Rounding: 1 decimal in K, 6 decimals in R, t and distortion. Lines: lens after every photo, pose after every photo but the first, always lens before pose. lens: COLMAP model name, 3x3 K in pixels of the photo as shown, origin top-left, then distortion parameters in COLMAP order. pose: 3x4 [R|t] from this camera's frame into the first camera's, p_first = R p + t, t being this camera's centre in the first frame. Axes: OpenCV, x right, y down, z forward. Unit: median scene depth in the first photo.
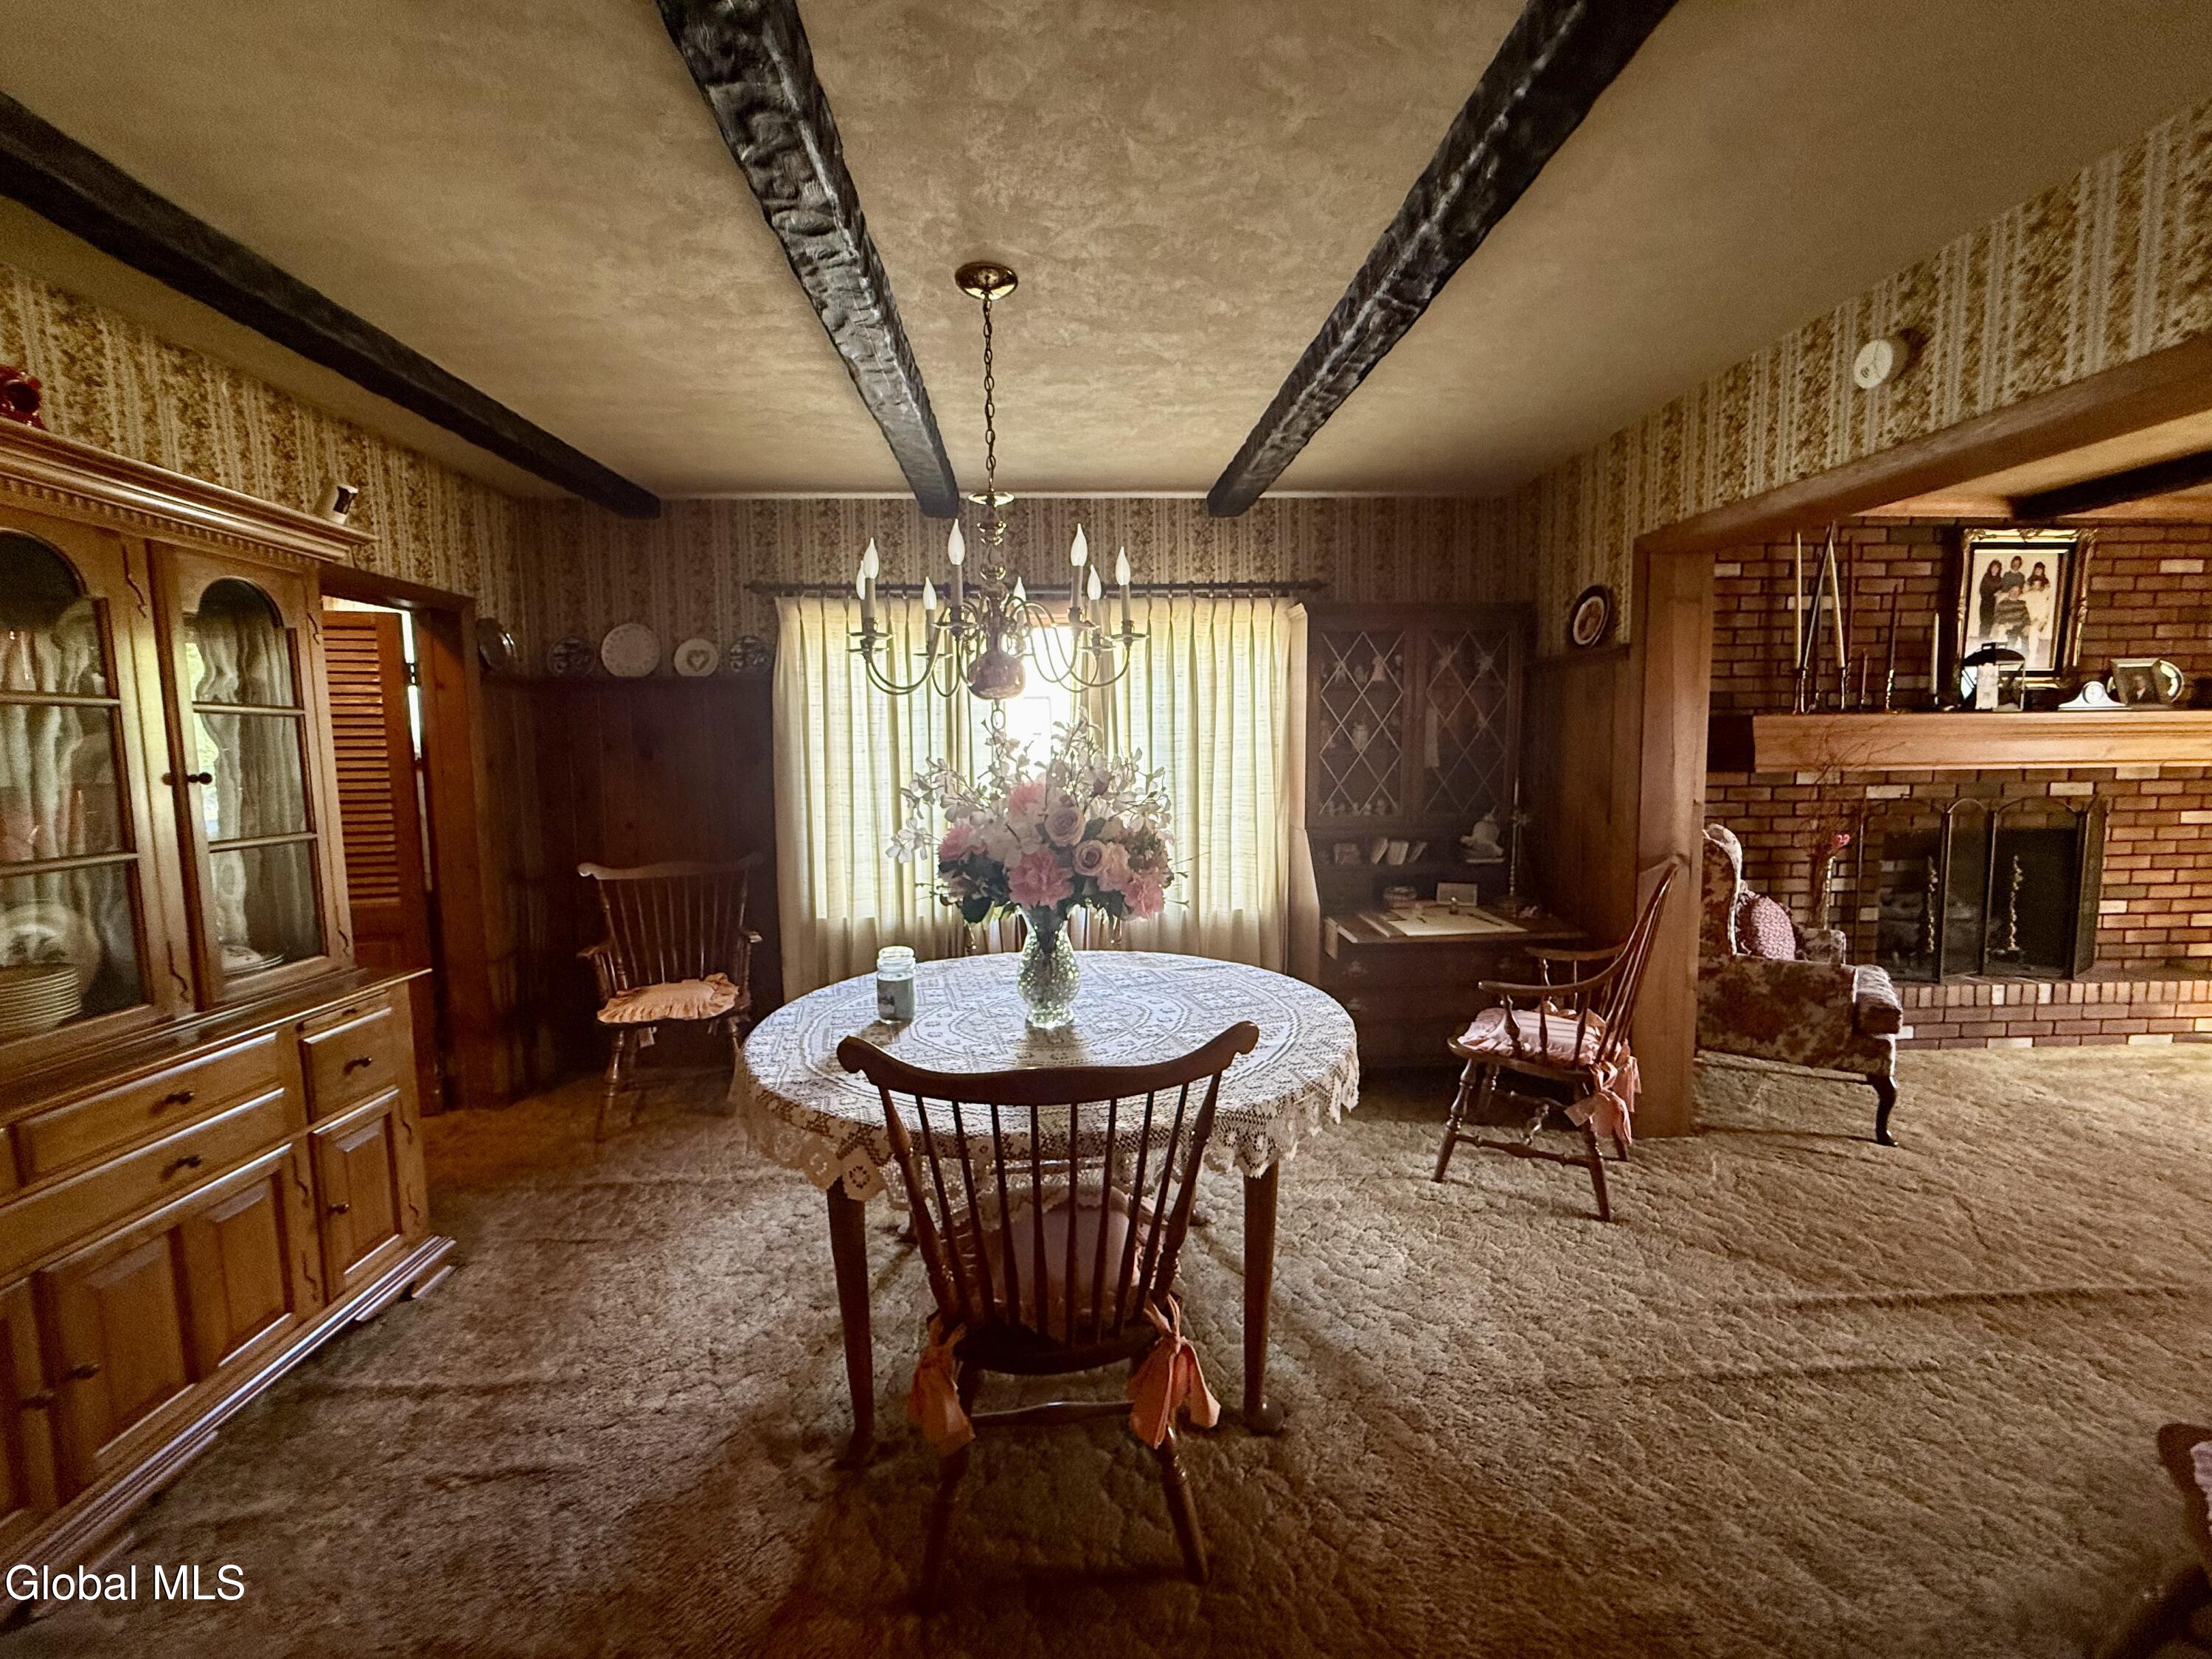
lens RADIAL K [[886.5, 0, 1101.6], [0, 886.5, 825.9], [0, 0, 1]] dist [-0.001007, 0.001269]
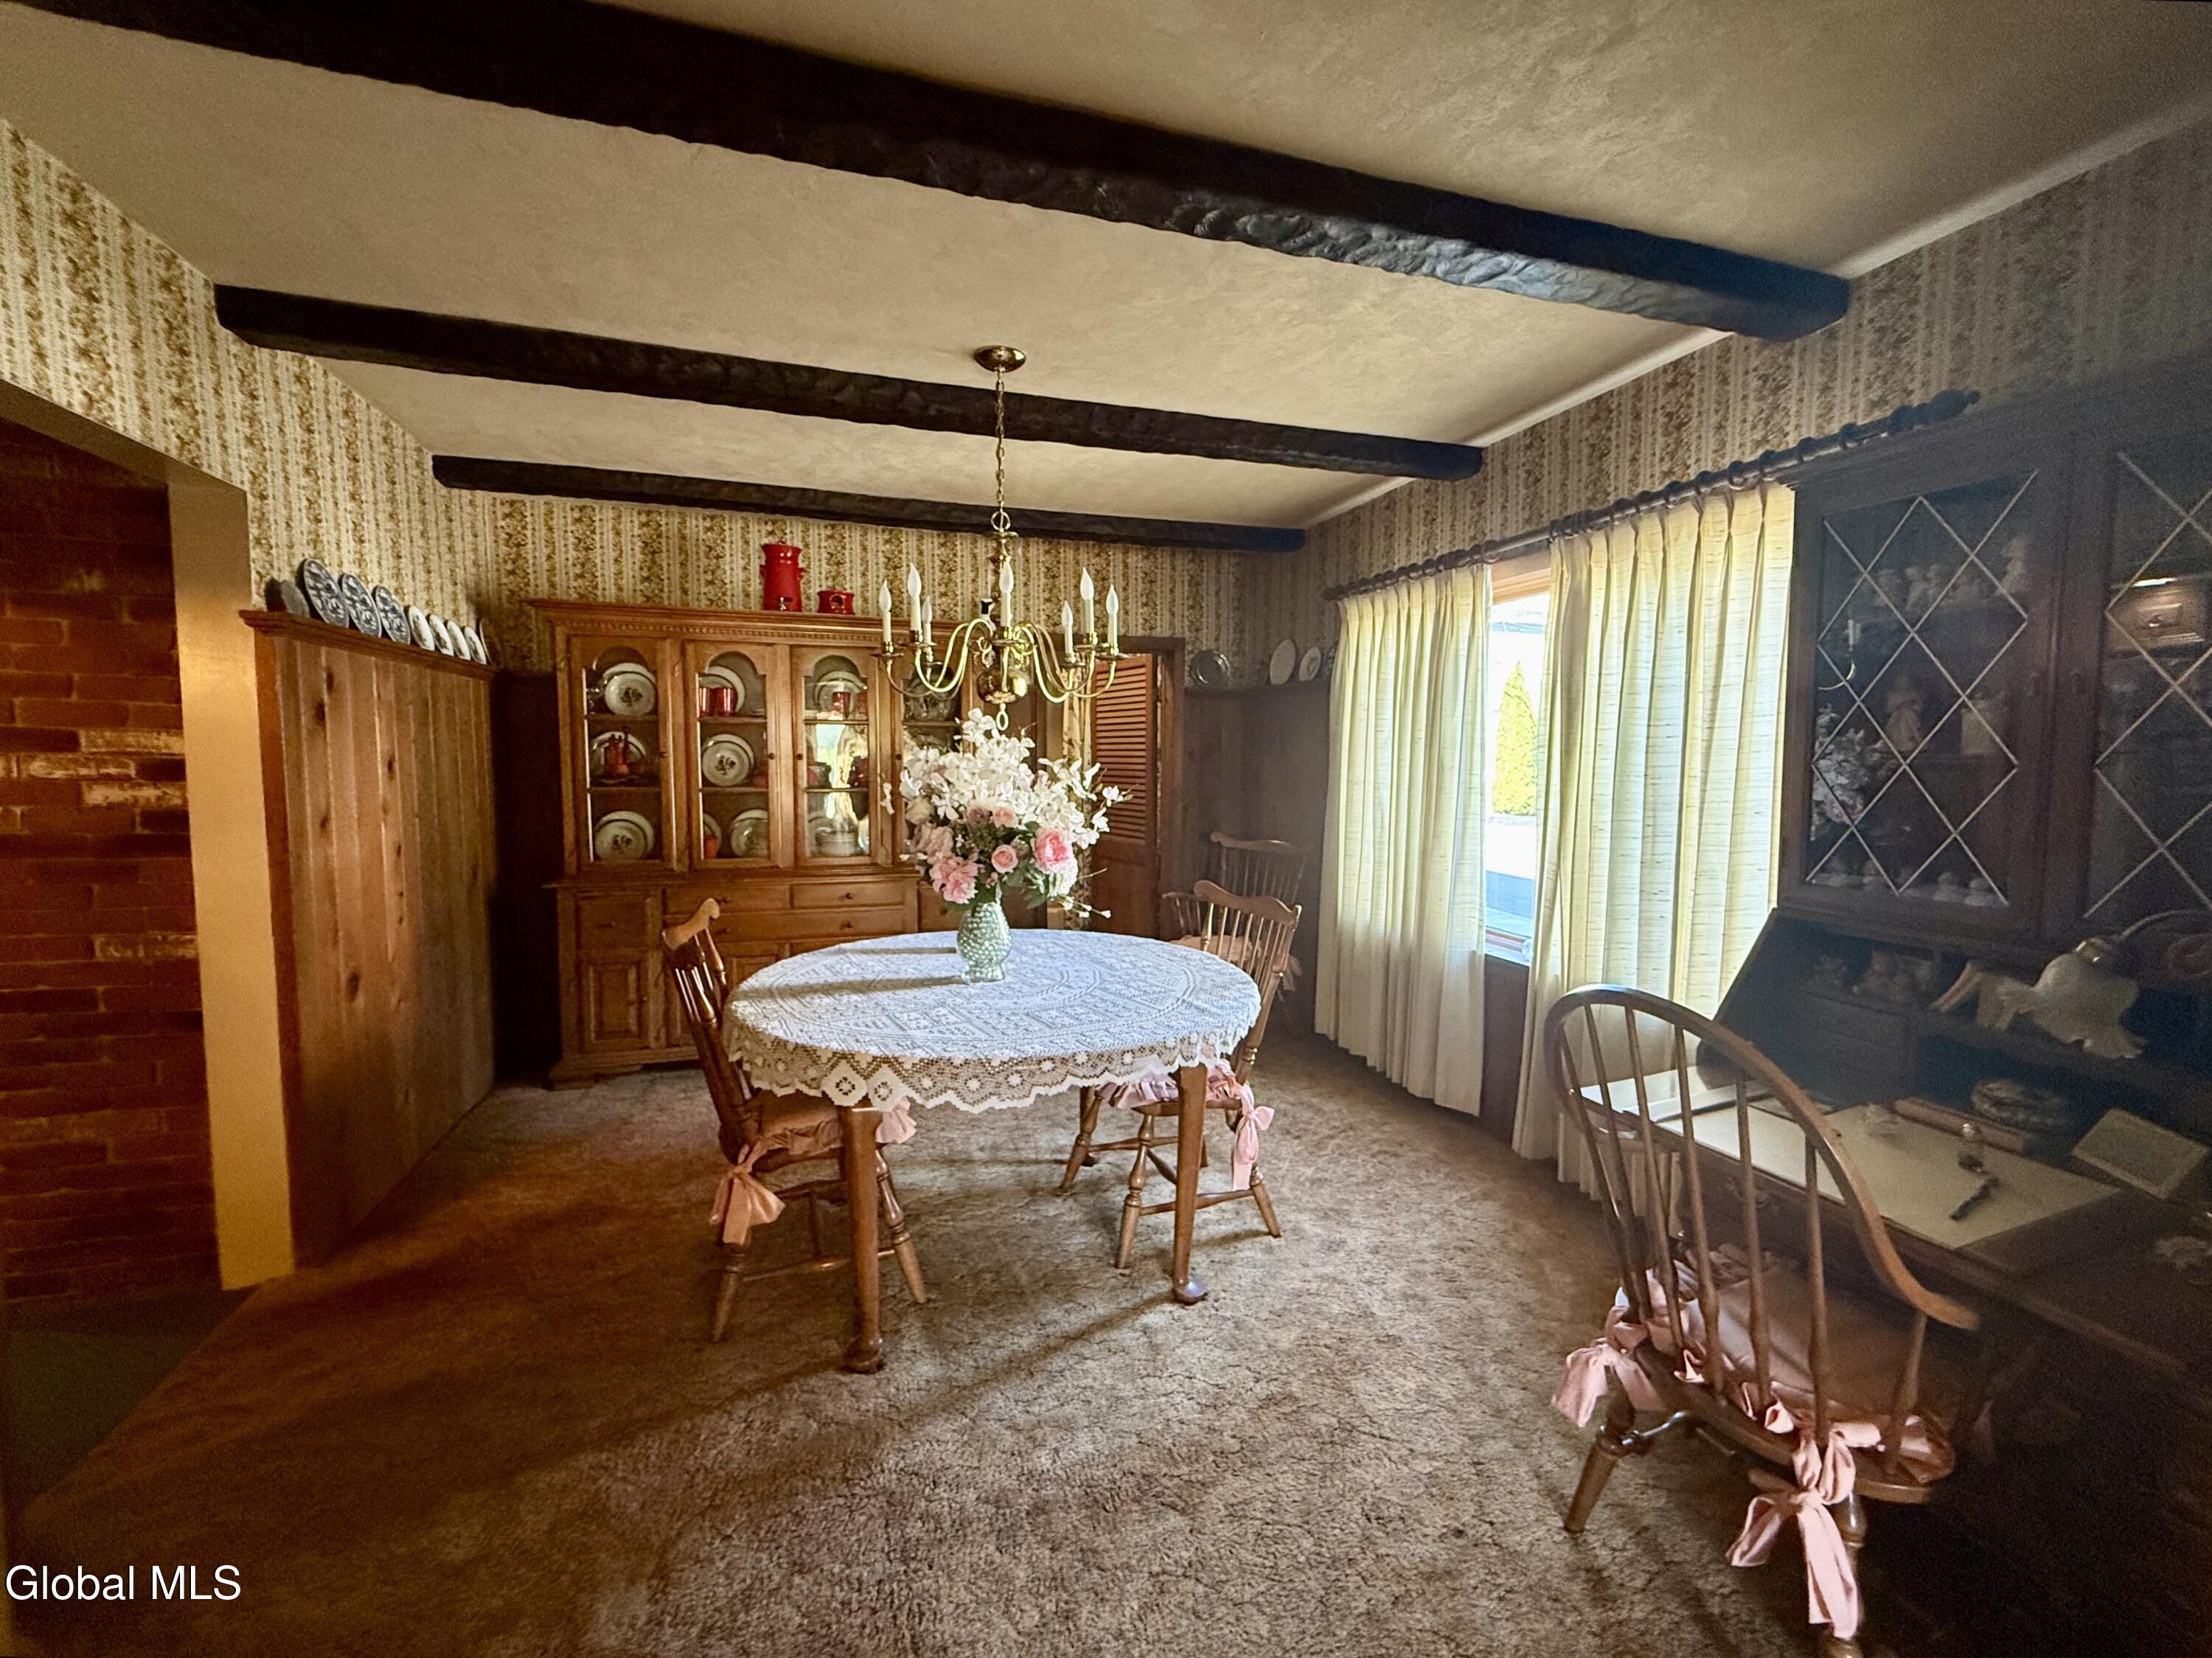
lens RADIAL K [[886.4, 0, 1104.4], [0, 886.4, 832.6], [0, 0, 1]] dist [-0.001007, 0.001269]
pose [[0.253558, 0.099171, -0.962223, 0.552275], [-0.090962, 0.992767, 0.078350, -0.037580], [0.963034, 0.067659, 0.260745, 0.432664]]
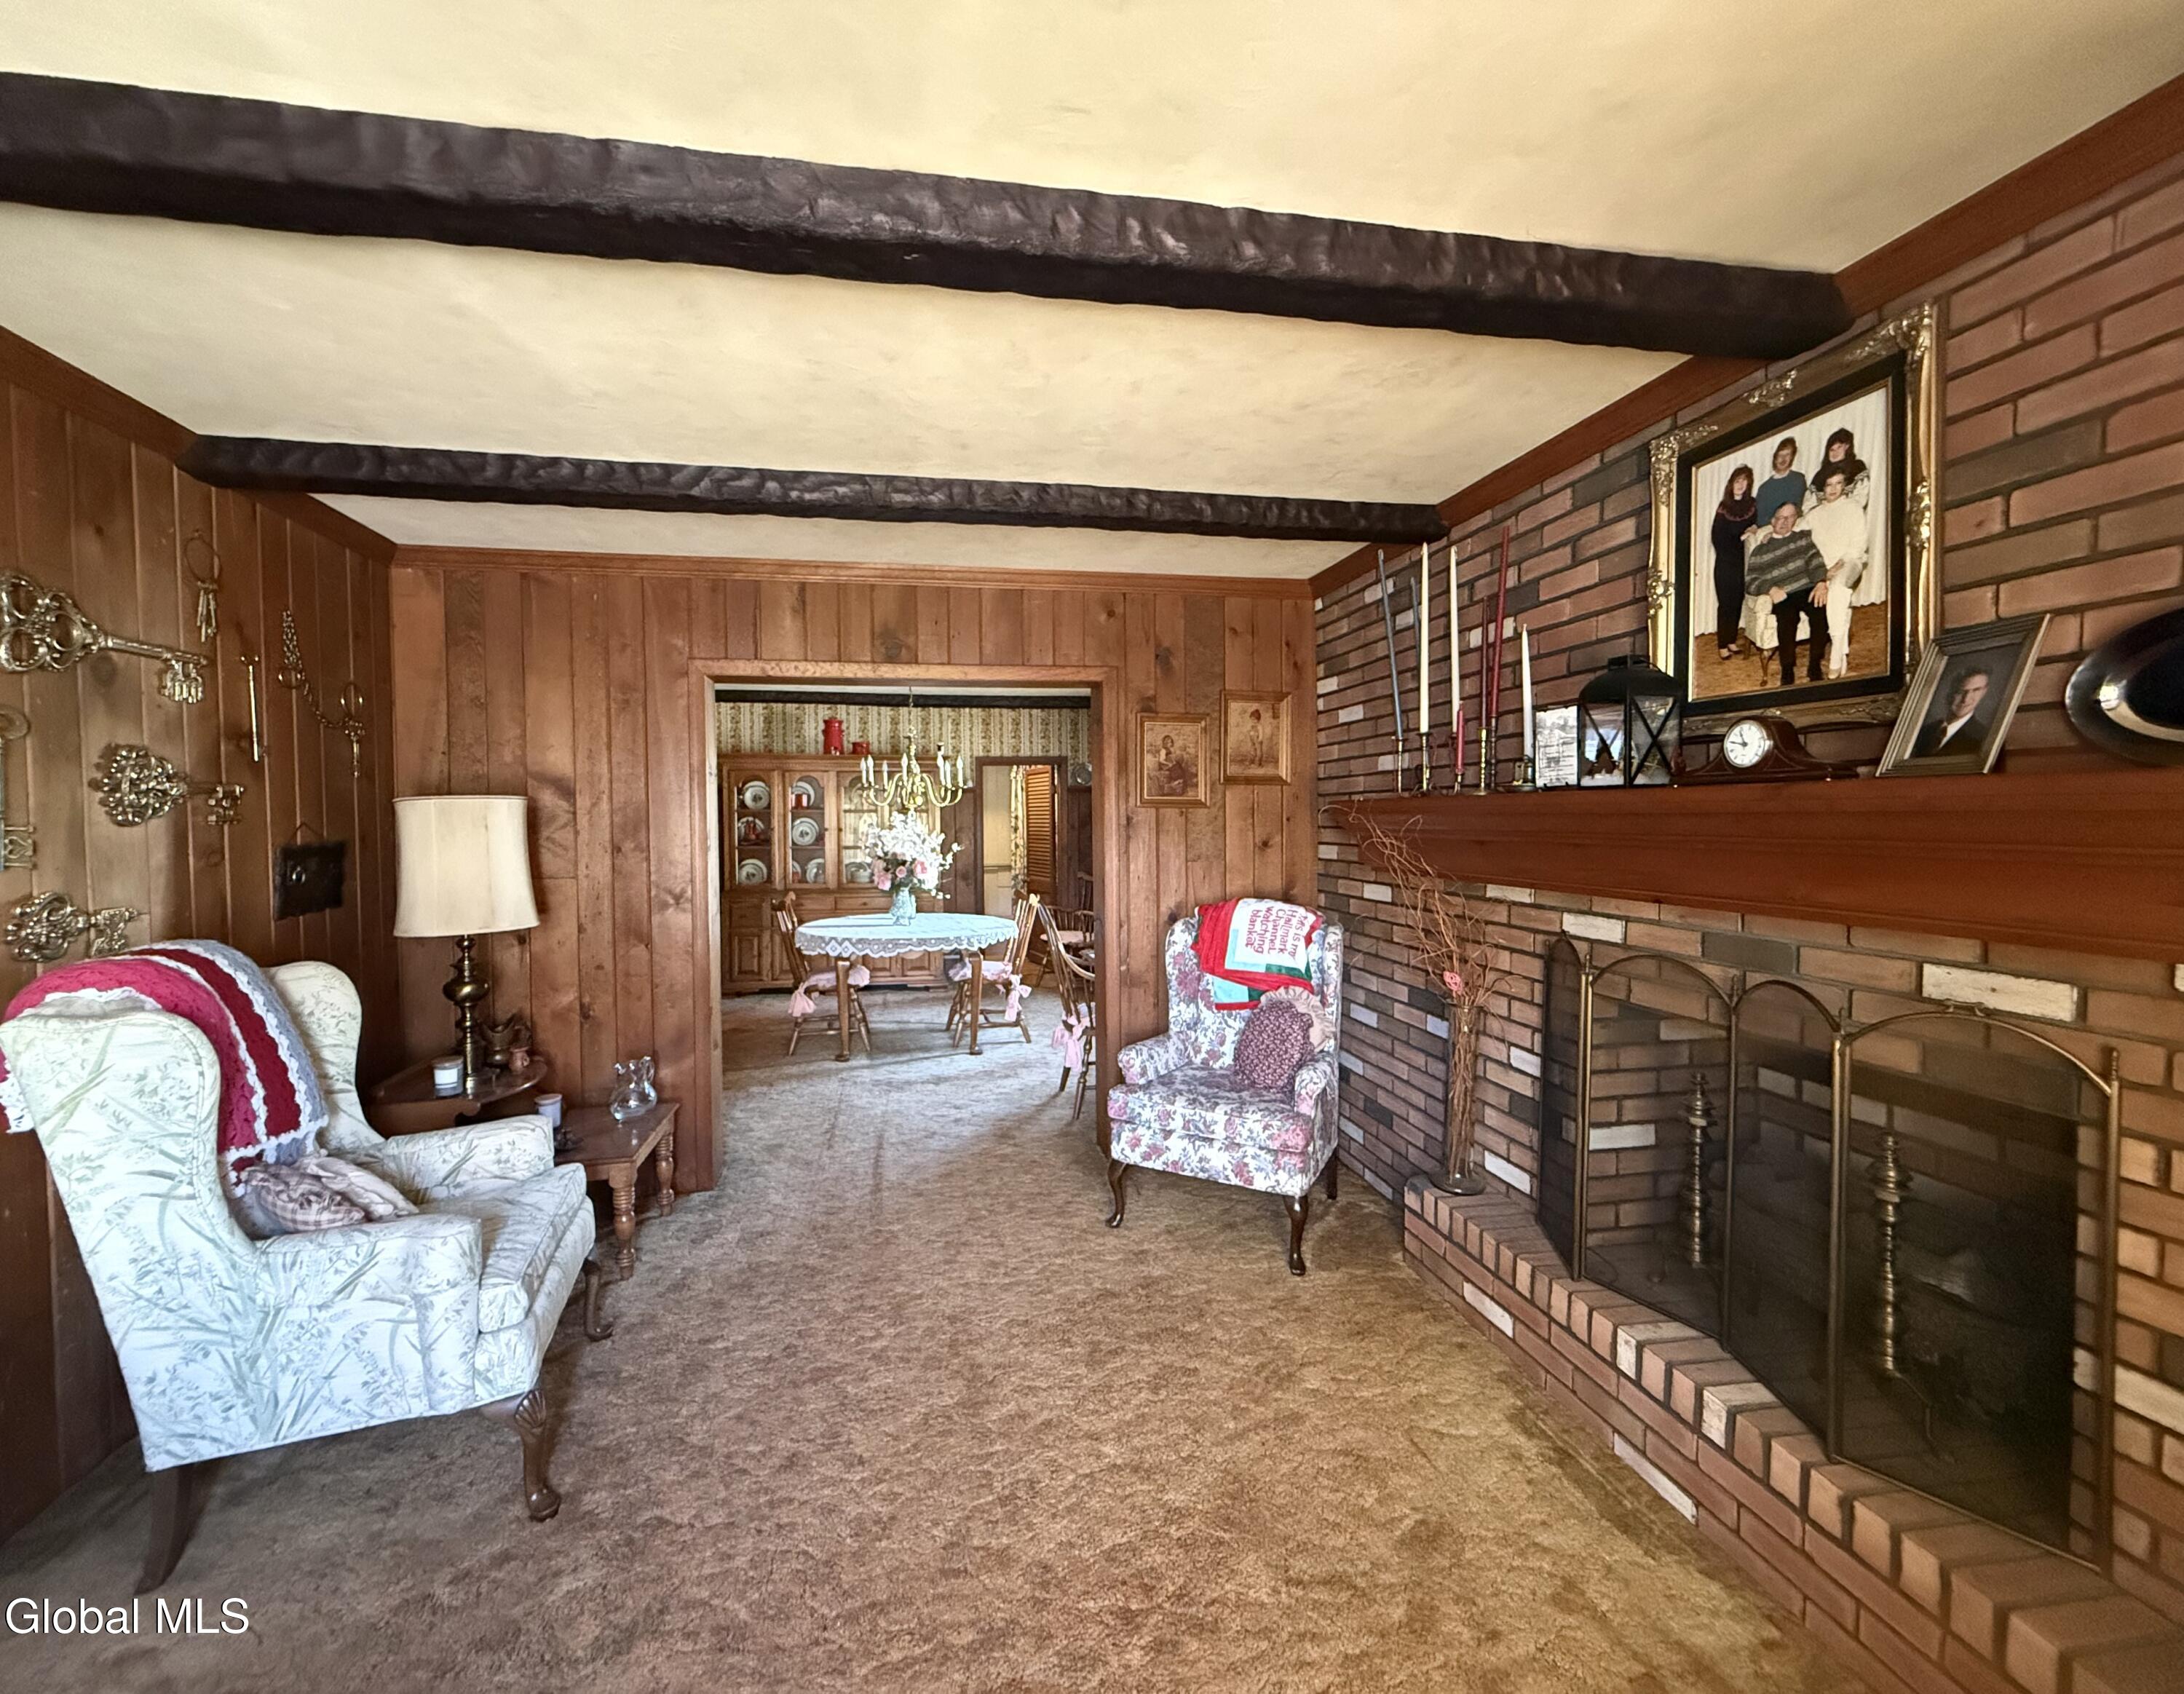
lens RADIAL K [[910.5, 0, 1077.6], [0, 910.5, 847.8], [0, 0, 1]] dist [-0.000803, -0.000034]
pose [[0.125987, 0.046994, -0.990918, 1.455322], [-0.081240, 0.996011, 0.036907, -0.085845], [0.988700, 0.075852, 0.129302, 0.602243]]
